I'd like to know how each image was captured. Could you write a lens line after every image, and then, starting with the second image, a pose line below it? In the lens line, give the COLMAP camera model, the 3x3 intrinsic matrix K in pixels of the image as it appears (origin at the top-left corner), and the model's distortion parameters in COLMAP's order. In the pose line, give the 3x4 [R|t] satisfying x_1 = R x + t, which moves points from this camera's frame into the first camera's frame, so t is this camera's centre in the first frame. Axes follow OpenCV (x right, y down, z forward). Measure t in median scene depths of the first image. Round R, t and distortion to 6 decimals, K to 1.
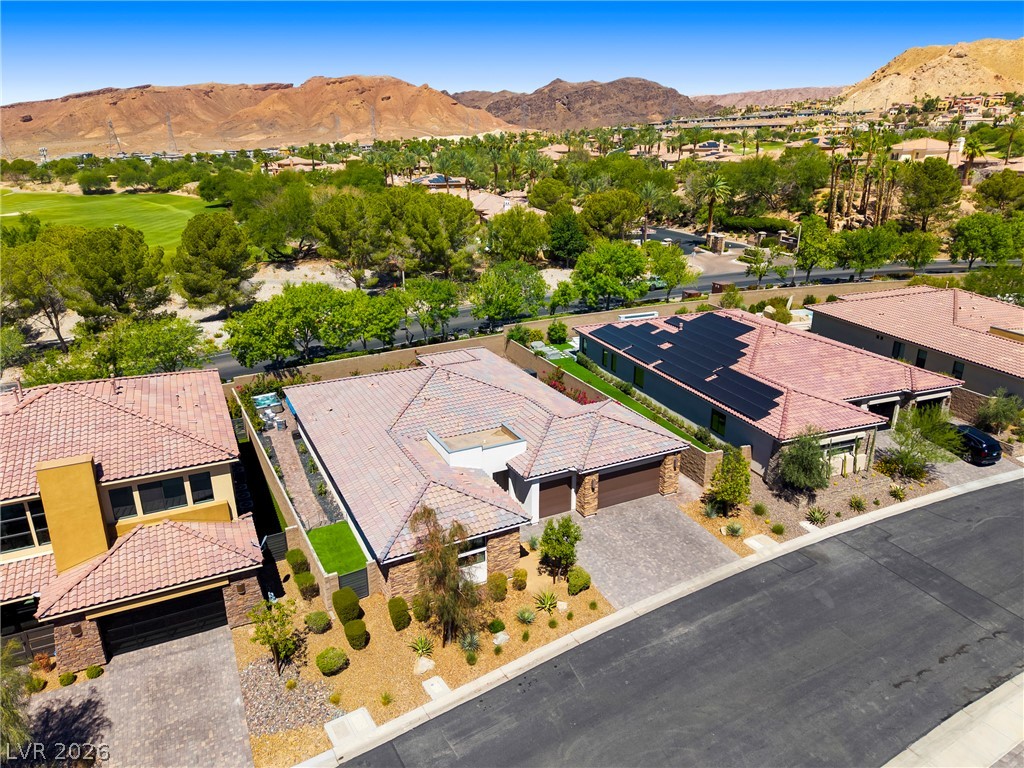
lens RADIAL K [[684.5, 0, 515.8], [0, 684.5, 382.5], [0, 0, 1]] dist [0.011921, -0.009363]
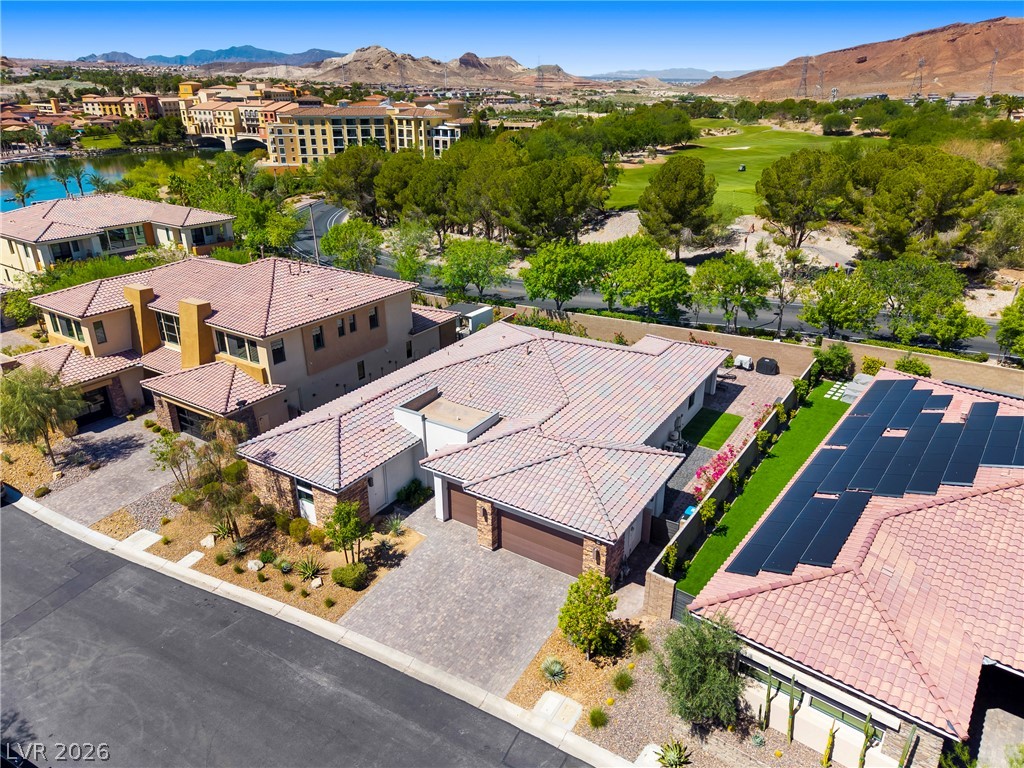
lens RADIAL K [[684.5, 0, 514.7], [0, 684.5, 387.4], [0, 0, 1]] dist [0.011921, -0.009363]
pose [[0.511336, 0.348495, -0.785549, 0.482321], [-0.283783, 0.931284, 0.228425, -0.127492], [0.811174, 0.106123, 0.575096, 0.354311]]
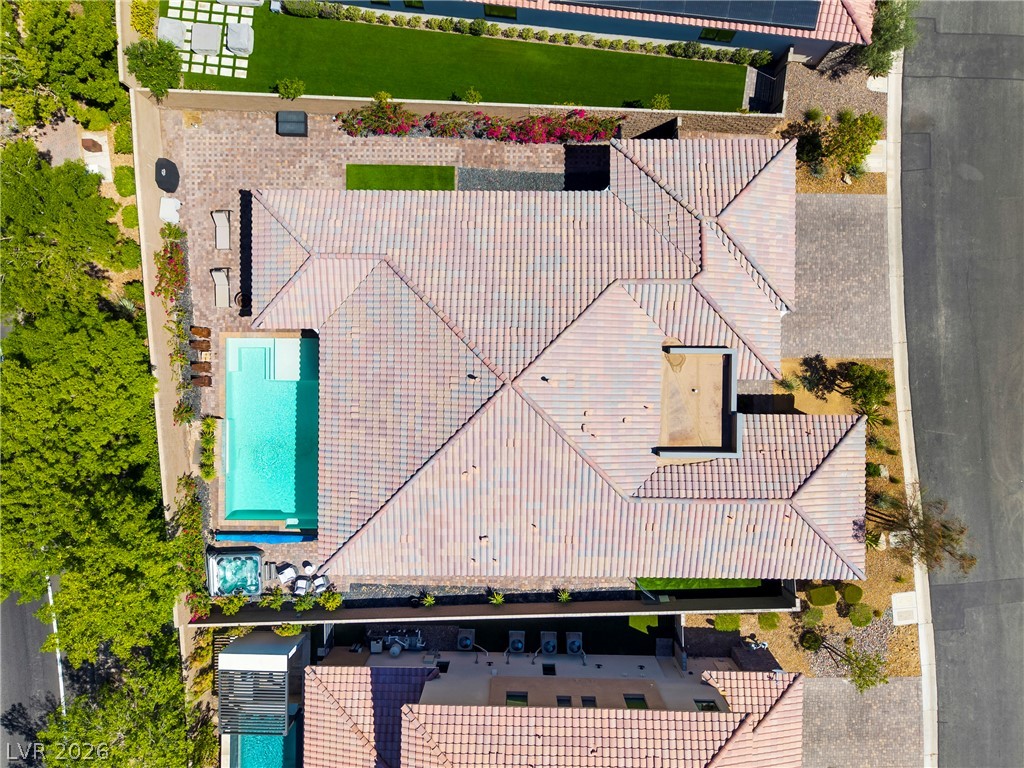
lens RADIAL K [[684.5, 0, 511.0], [0, 684.5, 382.9], [0, 0, 1]] dist [0.011921, -0.009363]
pose [[0.461859, -0.886942, -0.004423, -0.089633], [0.300138, 0.151595, 0.941773, -0.479062], [-0.834628, -0.436294, 0.336221, 0.622386]]
